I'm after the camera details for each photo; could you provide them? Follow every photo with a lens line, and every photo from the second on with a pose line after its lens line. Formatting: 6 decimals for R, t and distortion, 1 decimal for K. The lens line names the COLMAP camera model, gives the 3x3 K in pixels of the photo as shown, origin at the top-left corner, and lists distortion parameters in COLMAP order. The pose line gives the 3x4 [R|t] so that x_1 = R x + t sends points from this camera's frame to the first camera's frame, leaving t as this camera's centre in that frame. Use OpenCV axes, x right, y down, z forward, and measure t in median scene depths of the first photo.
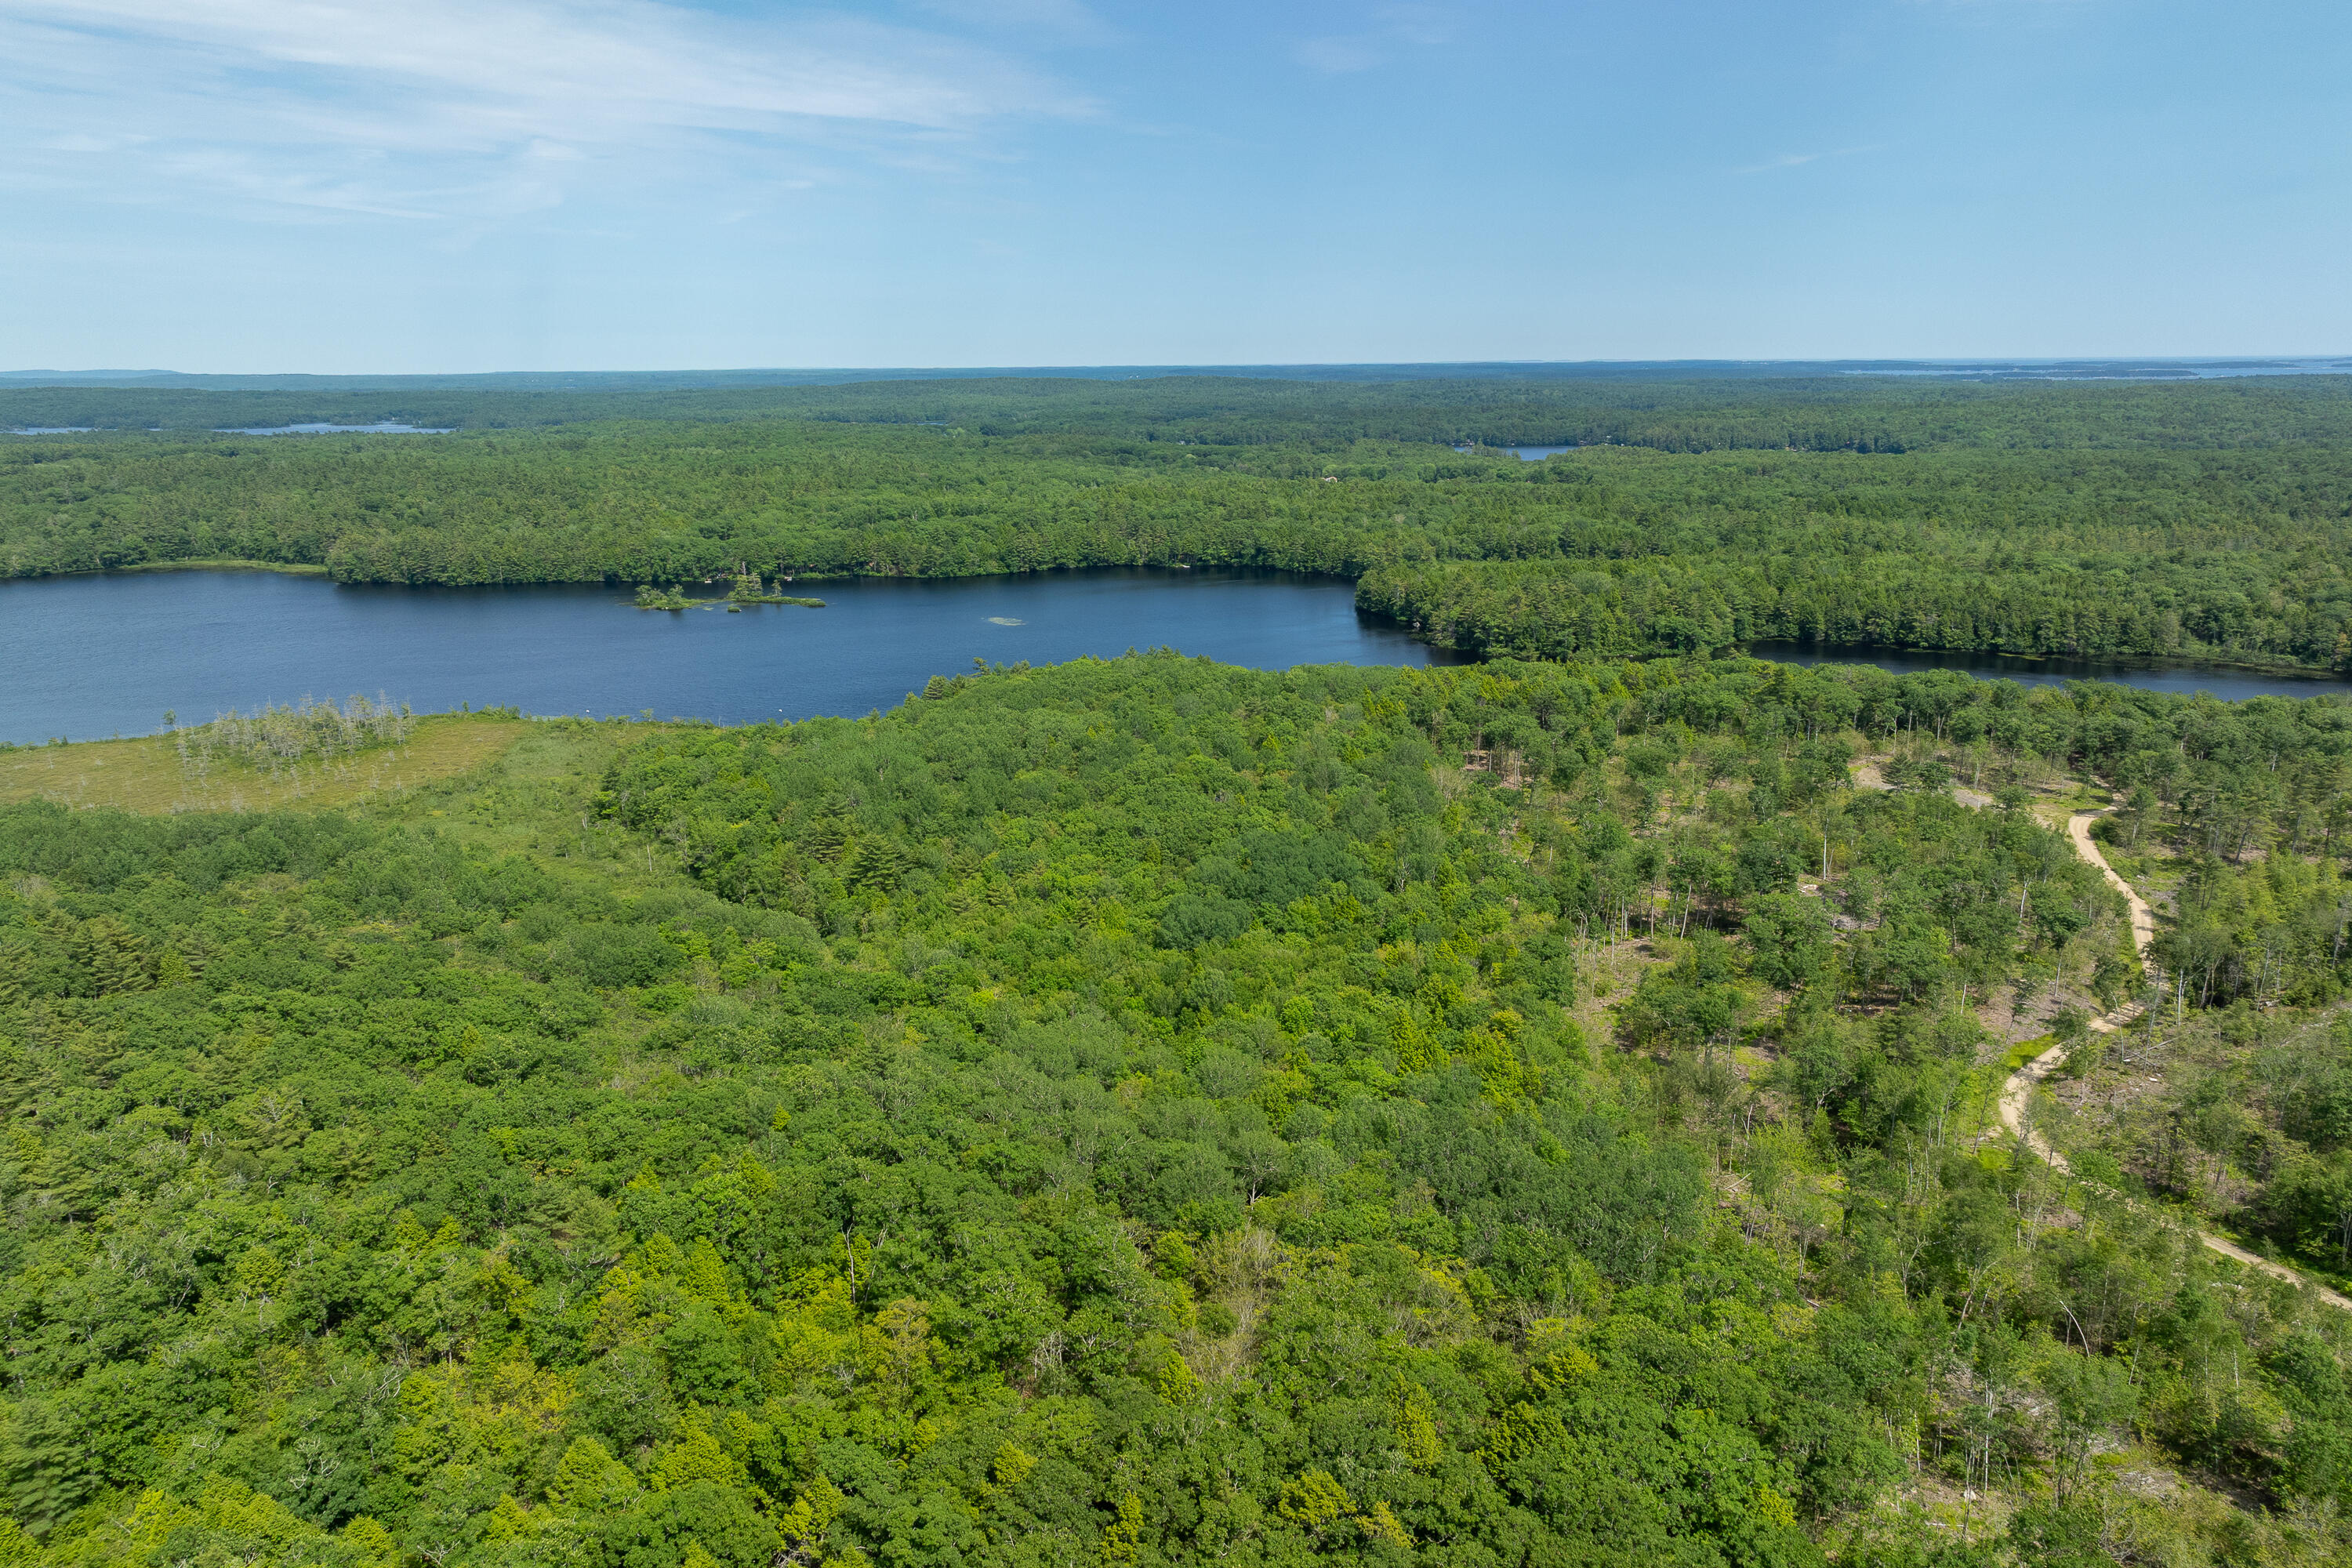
lens RADIAL K [[1631.6, 0, 1169.7], [0, 1631.6, 786.4], [0, 0, 1]] dist [-0.004672, -0.001270]
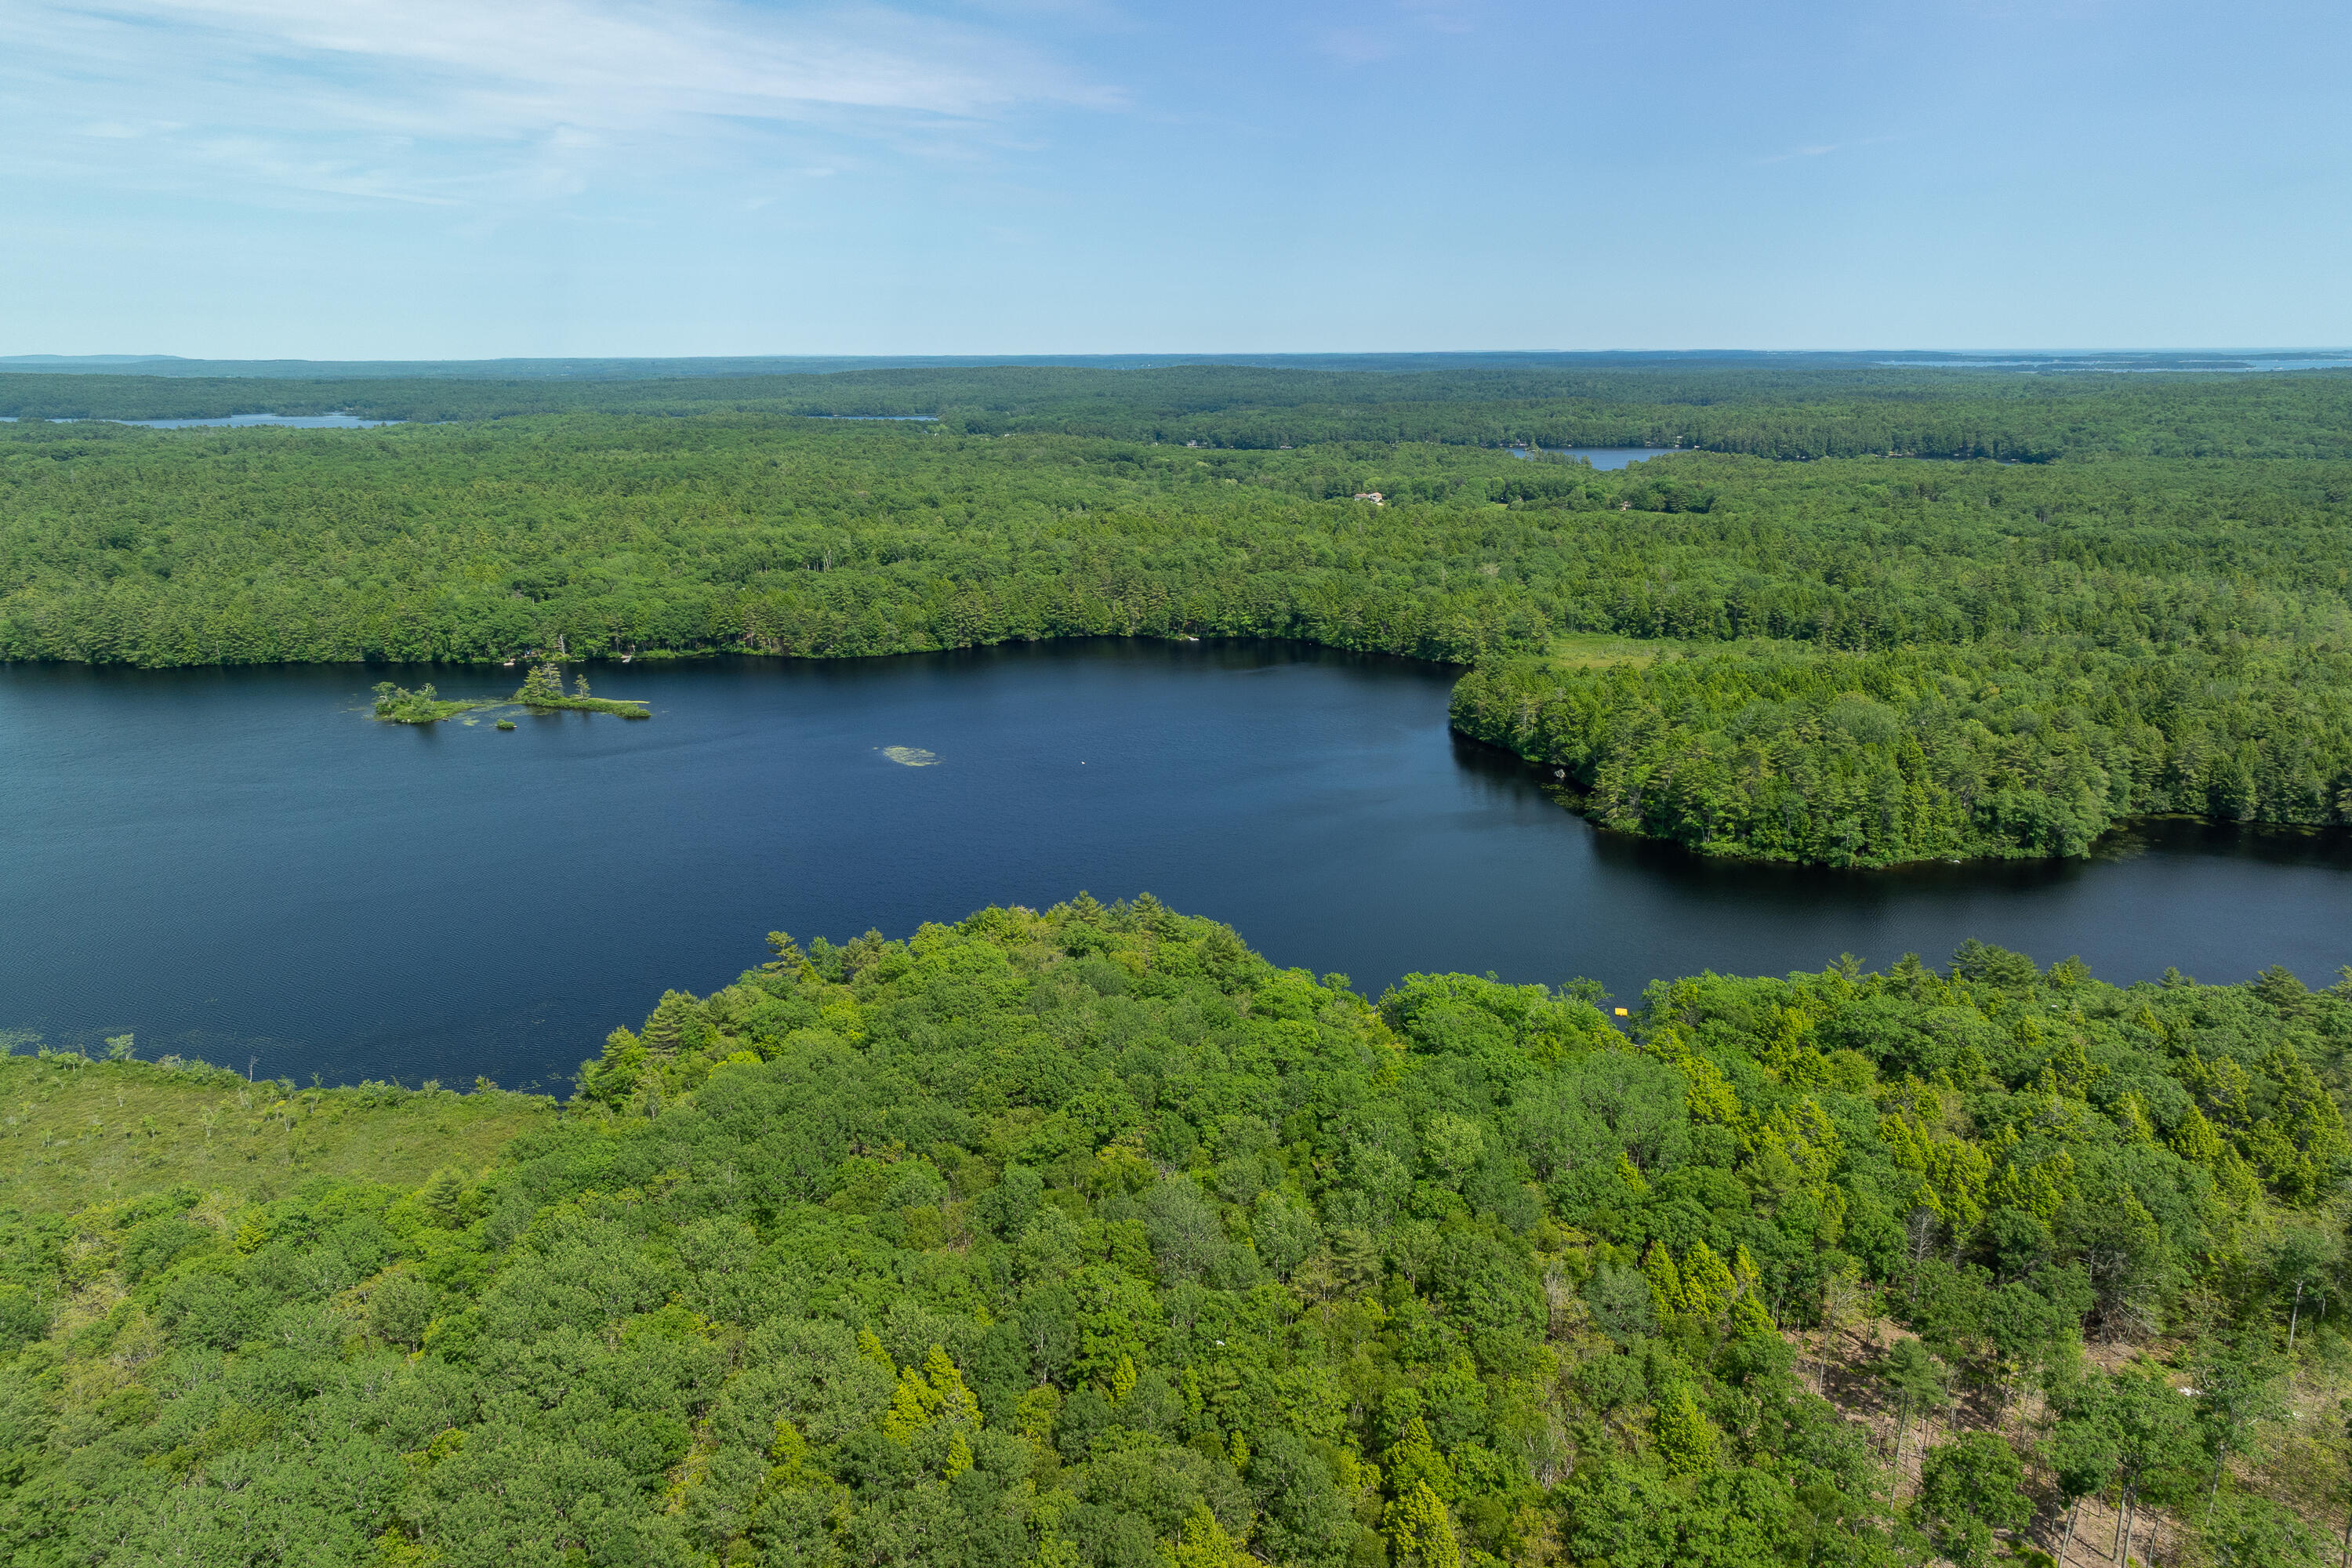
lens RADIAL K [[1634.7, 0, 1168.5], [0, 1634.7, 785.2], [0, 0, 1]] dist [-0.001298, -0.008376]
pose [[0.999957, 0.005259, -0.007600, 0.004894], [-0.005217, 0.999971, 0.005492, -0.076345], [0.007629, -0.005452, 0.999956, 0.292064]]
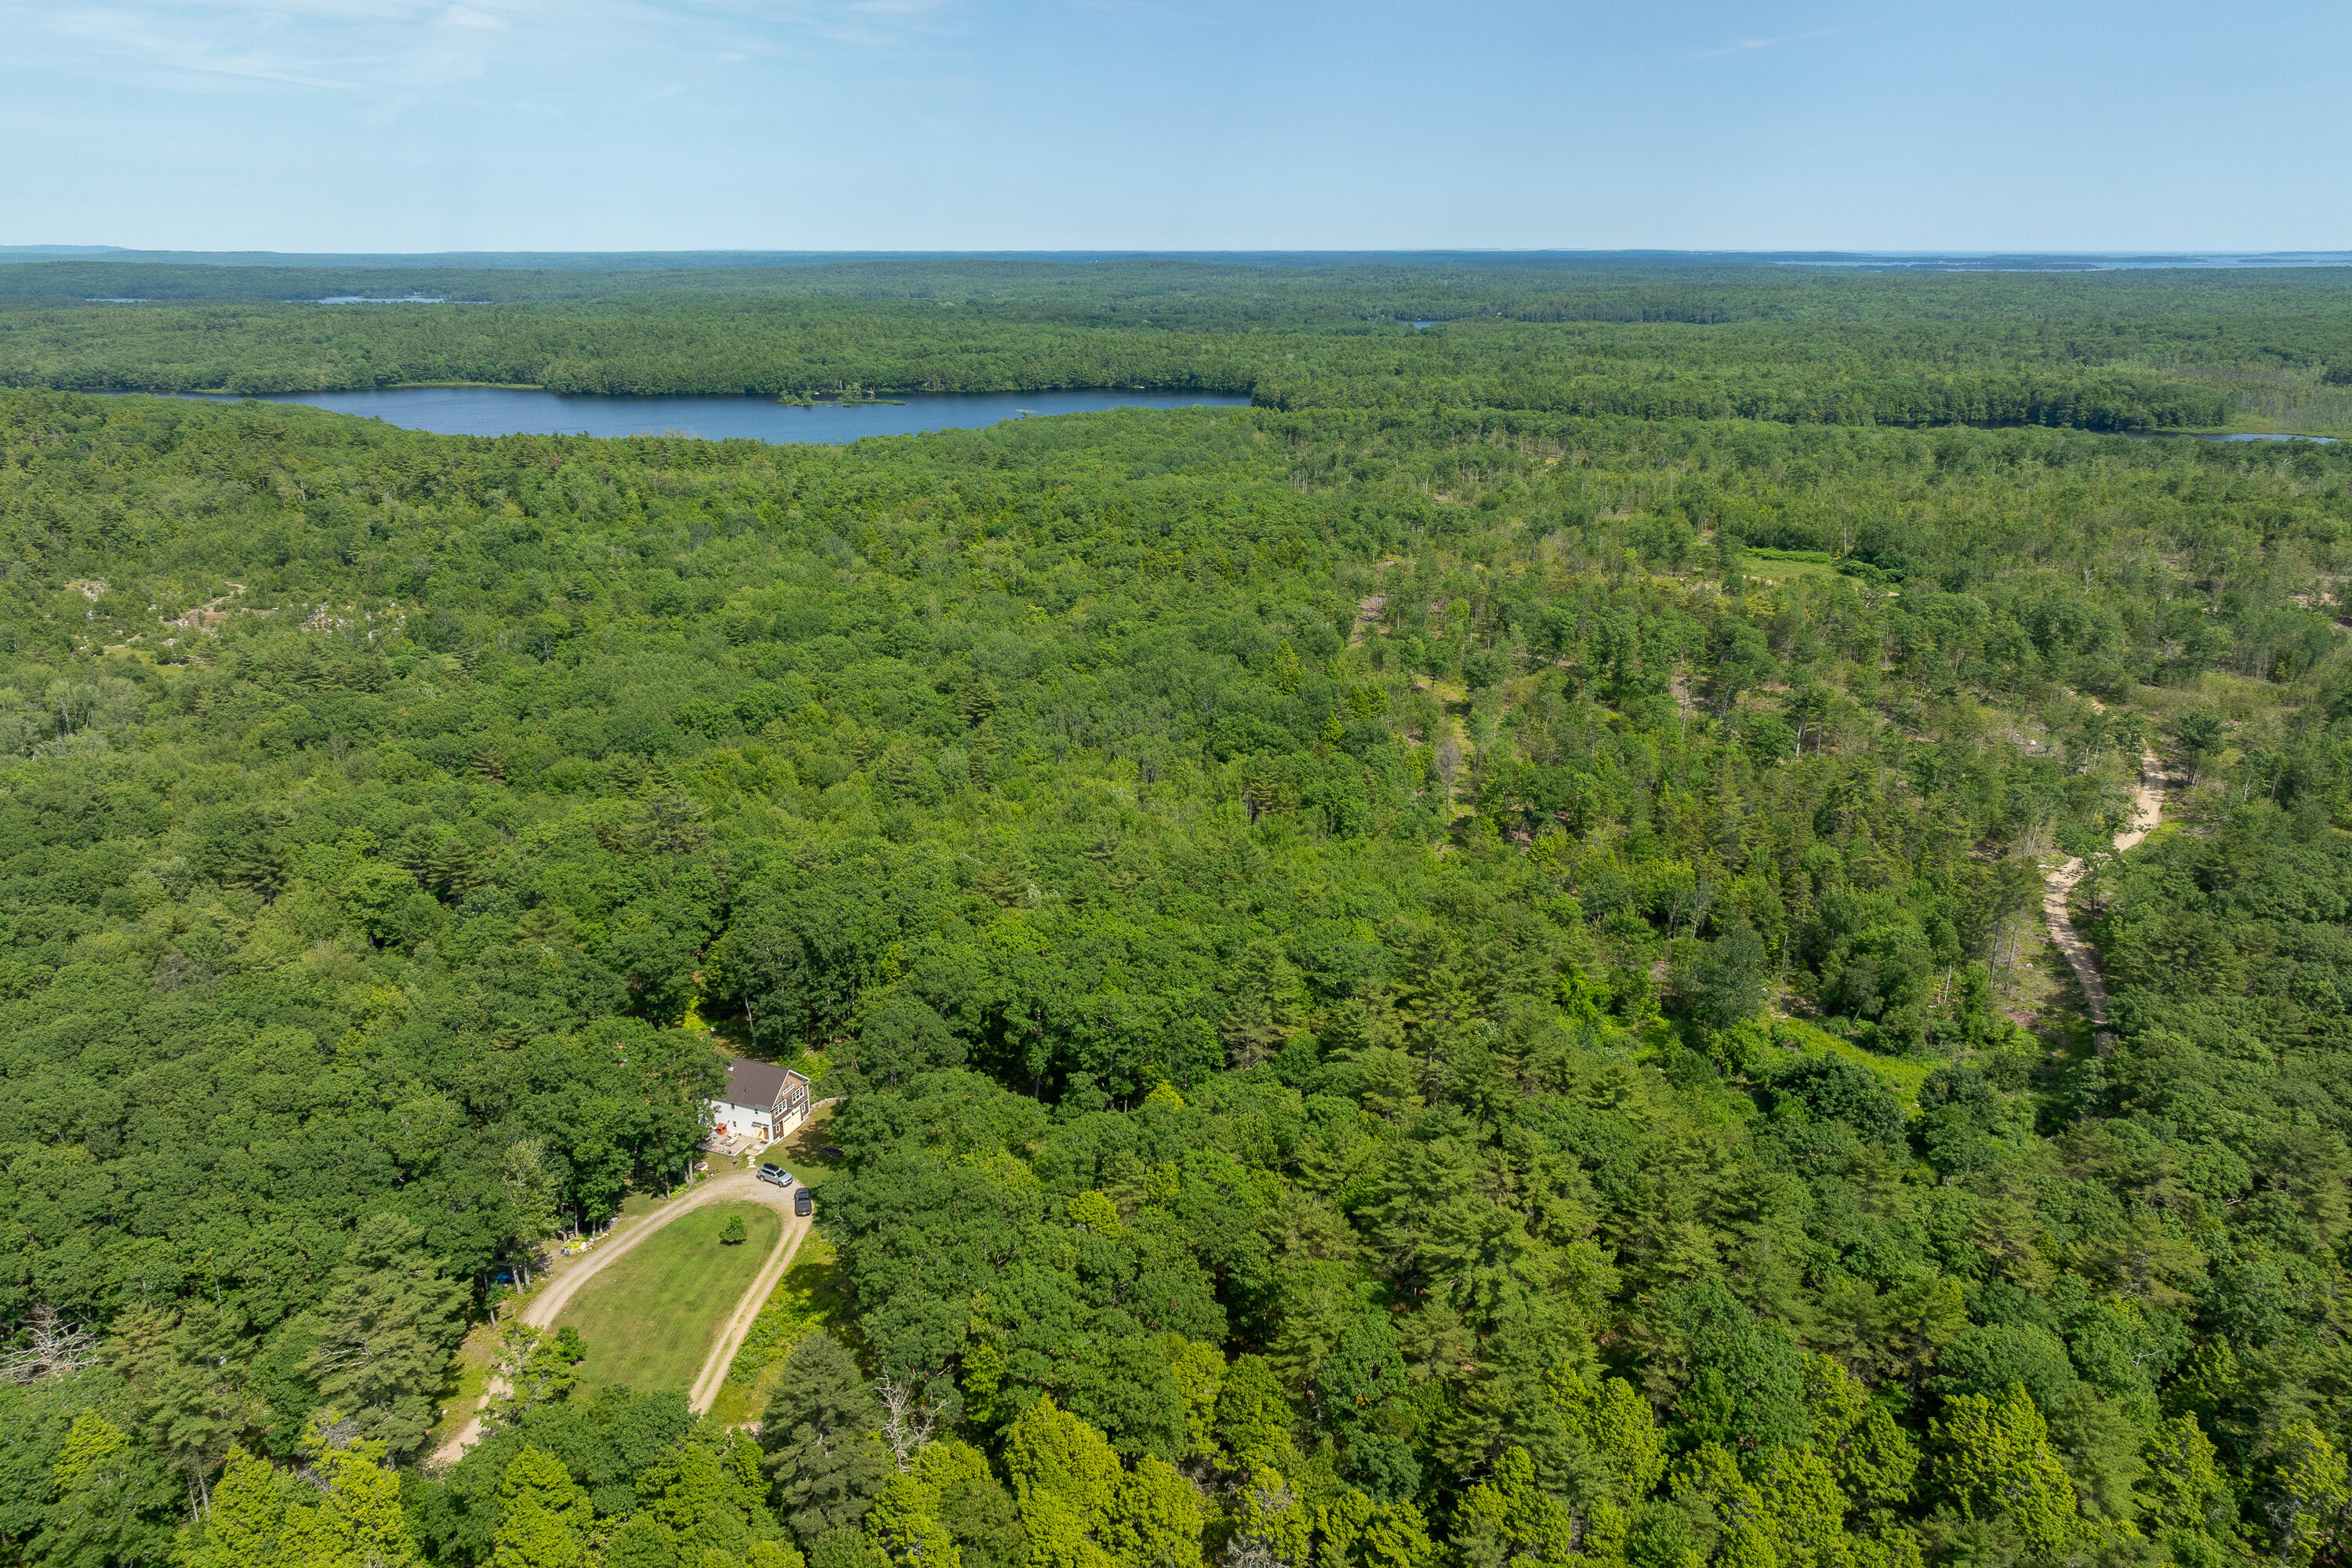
lens RADIAL K [[1637.7, 0, 1171.5], [0, 1637.7, 730.8], [0, 0, 1]] dist [-0.006741, -0.004247]
pose [[0.999631, 0.001061, 0.027137, -0.002987], [-0.001948, 0.999465, 0.032650, 0.126146], [-0.027088, -0.032691, 0.999098, -0.477858]]
